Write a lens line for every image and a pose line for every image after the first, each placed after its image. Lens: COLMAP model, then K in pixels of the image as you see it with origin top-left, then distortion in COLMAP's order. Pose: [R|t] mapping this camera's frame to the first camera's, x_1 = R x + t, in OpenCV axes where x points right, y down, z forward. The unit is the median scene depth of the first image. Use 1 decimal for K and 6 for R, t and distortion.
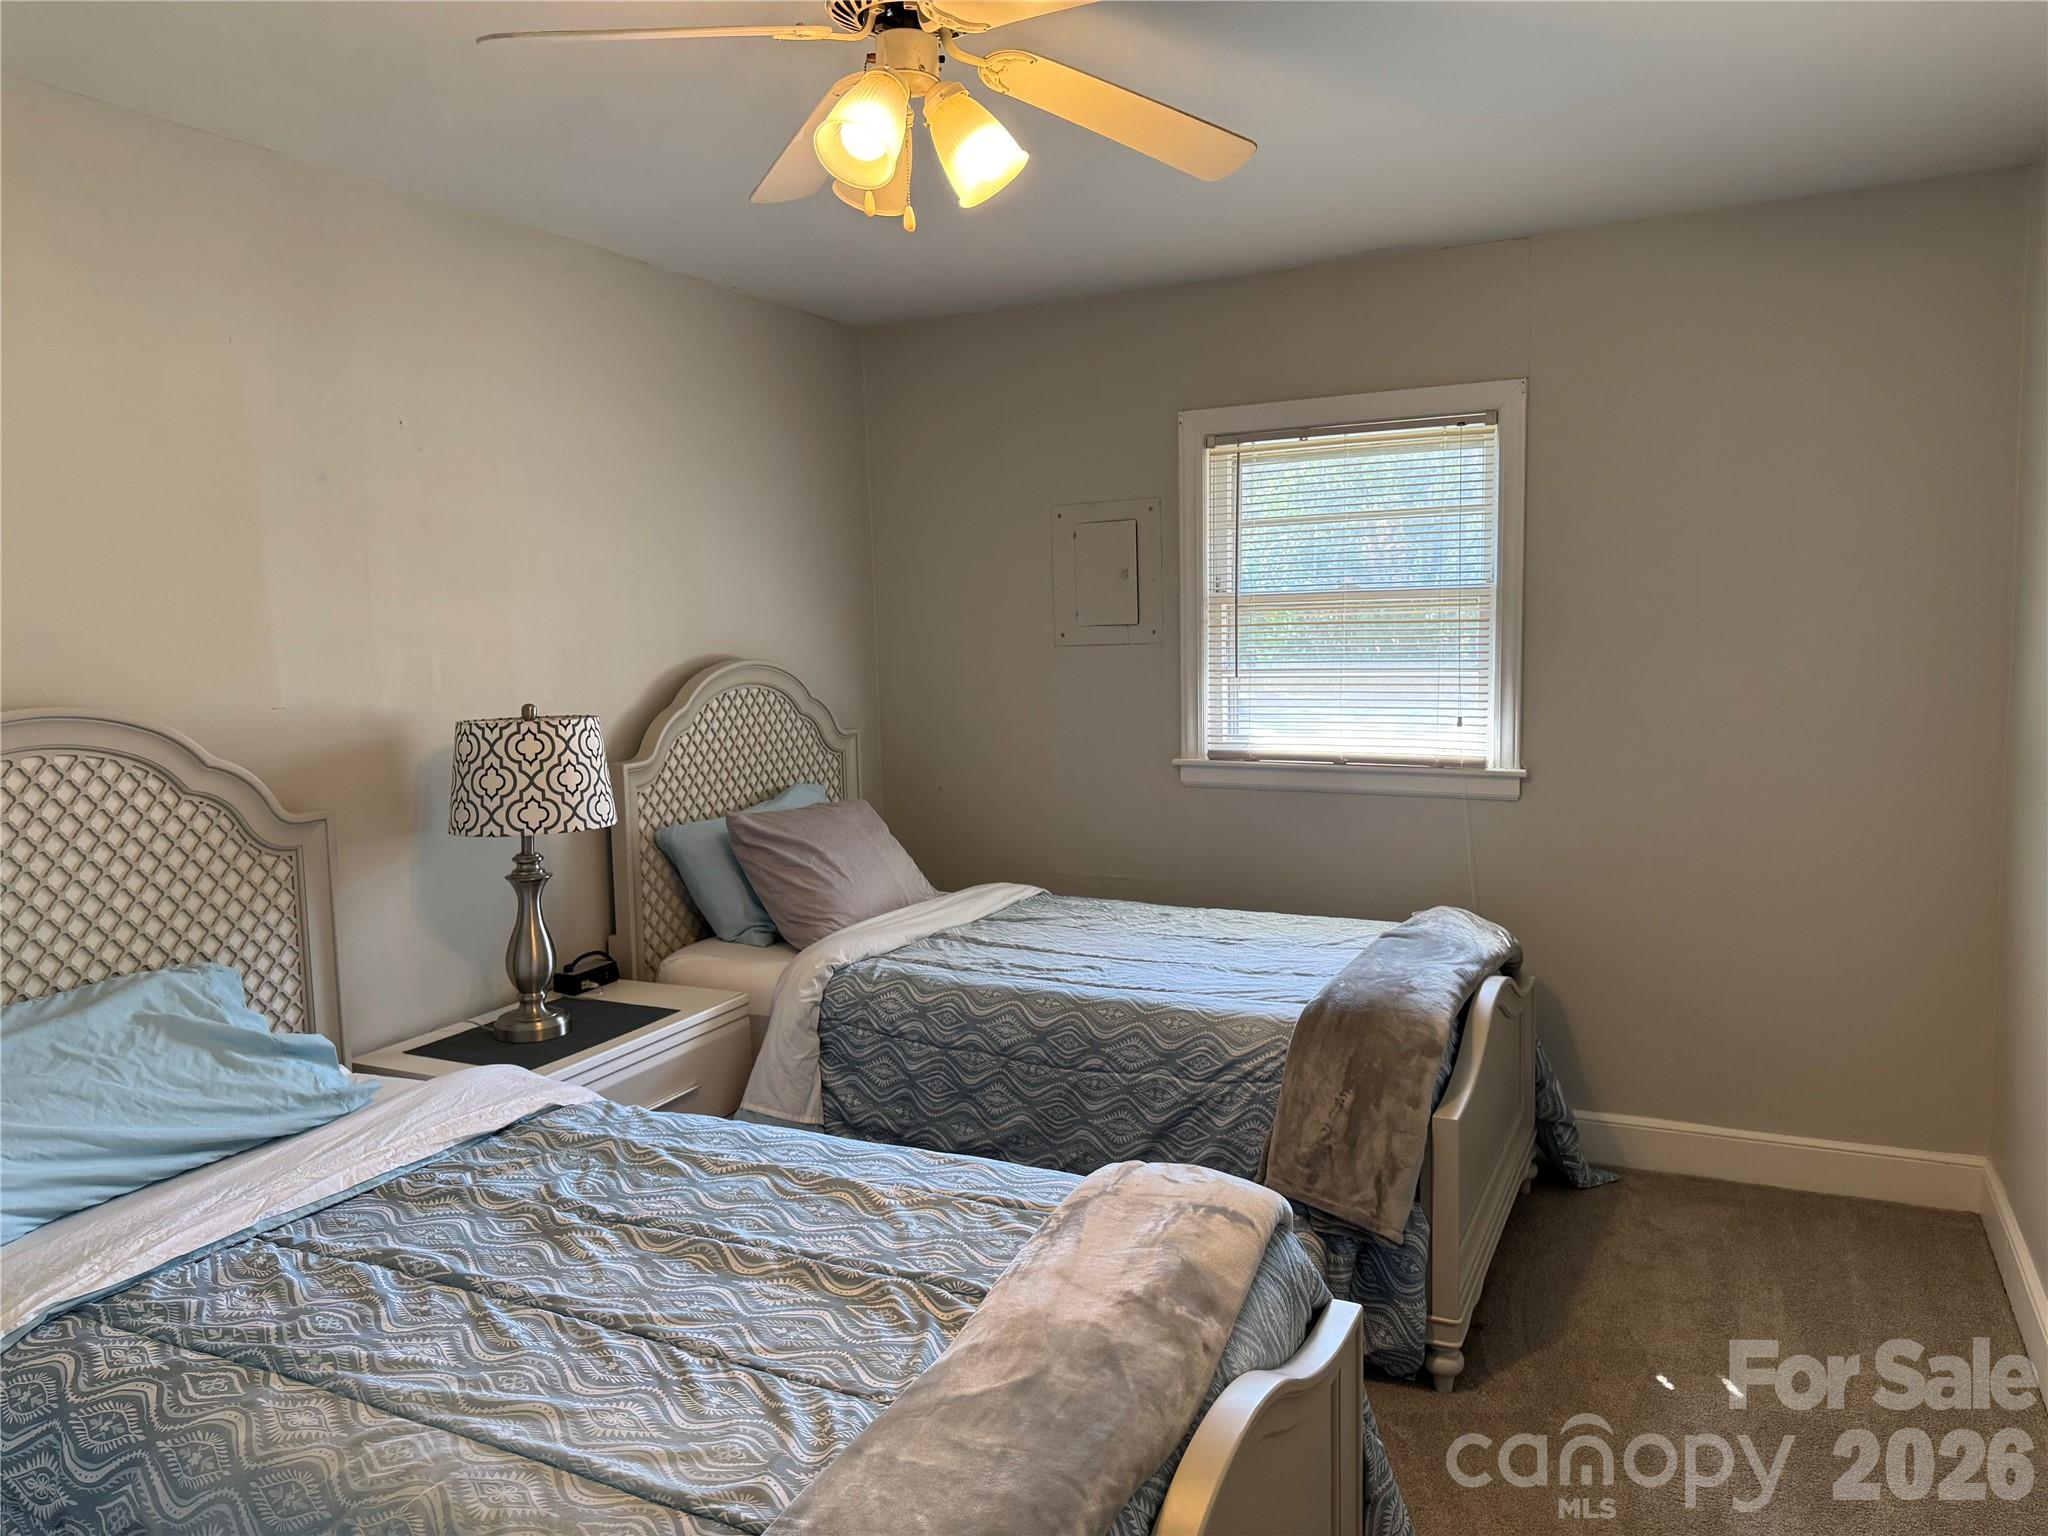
lens RADIAL K [[1410.4, 0, 1016.6], [0, 1410.4, 765.0], [0, 0, 1]] dist [0.179652, -0.313978]
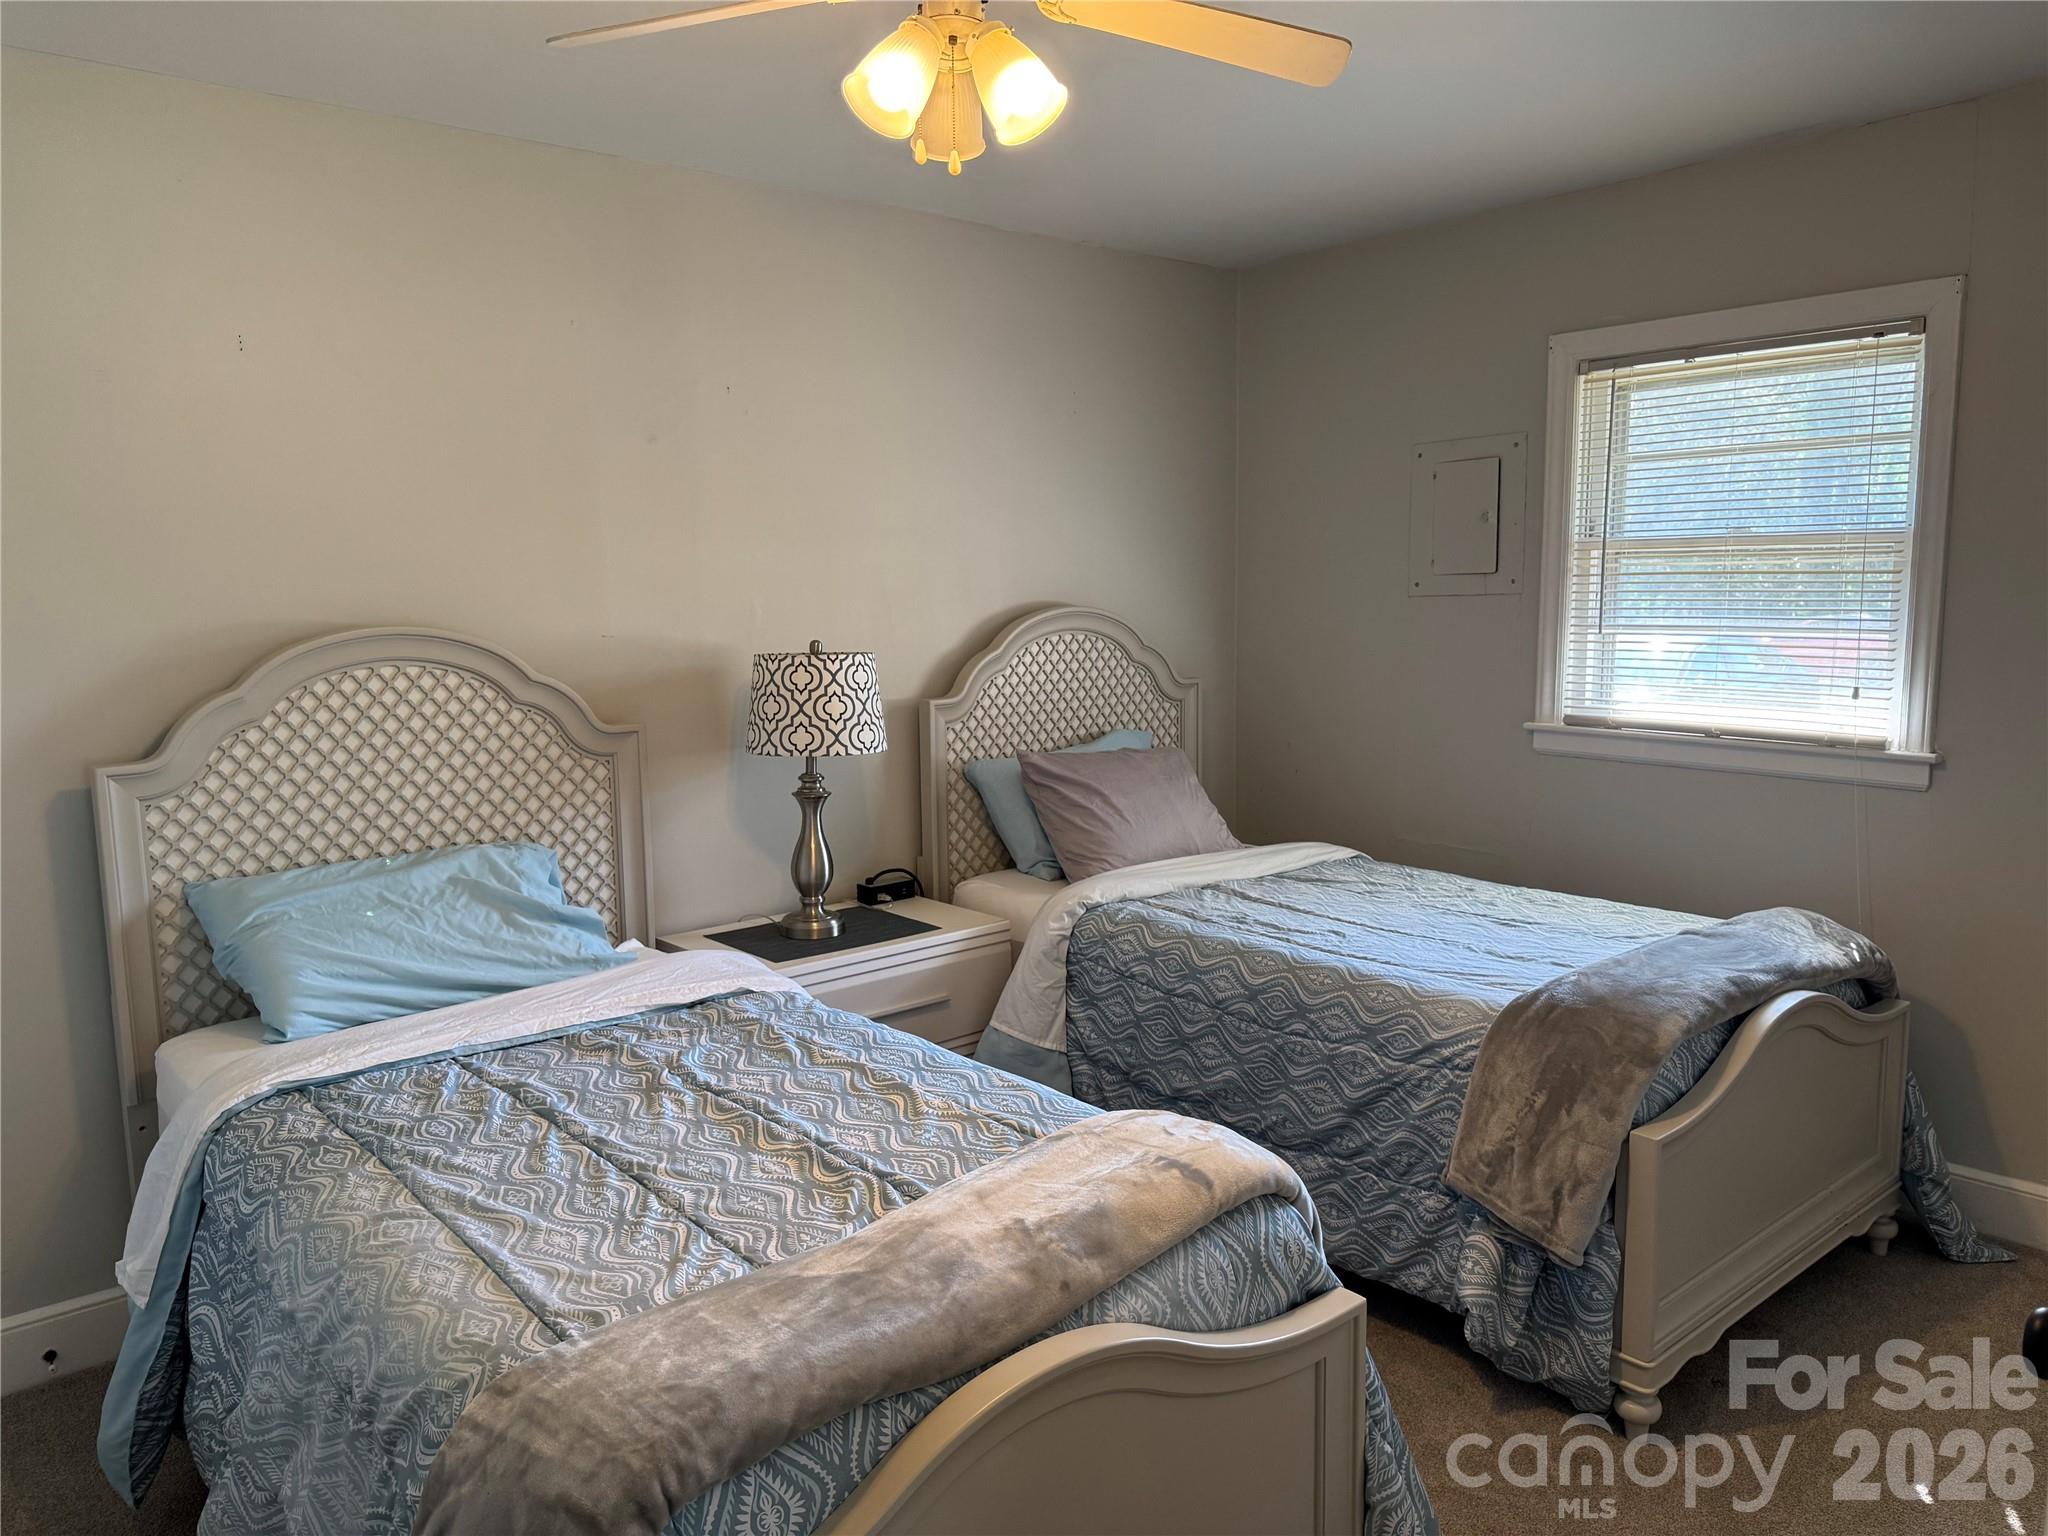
lens RADIAL K [[1410.4, 0, 1016.6], [0, 1410.4, 765.0], [0, 0, 1]] dist [0.179652, -0.313978]
pose [[0.920709, 0.060454, -0.385540, 0.245464], [-0.048833, 0.998011, 0.039874, 0.002907], [0.387184, -0.017885, 0.921829, 0.038850]]
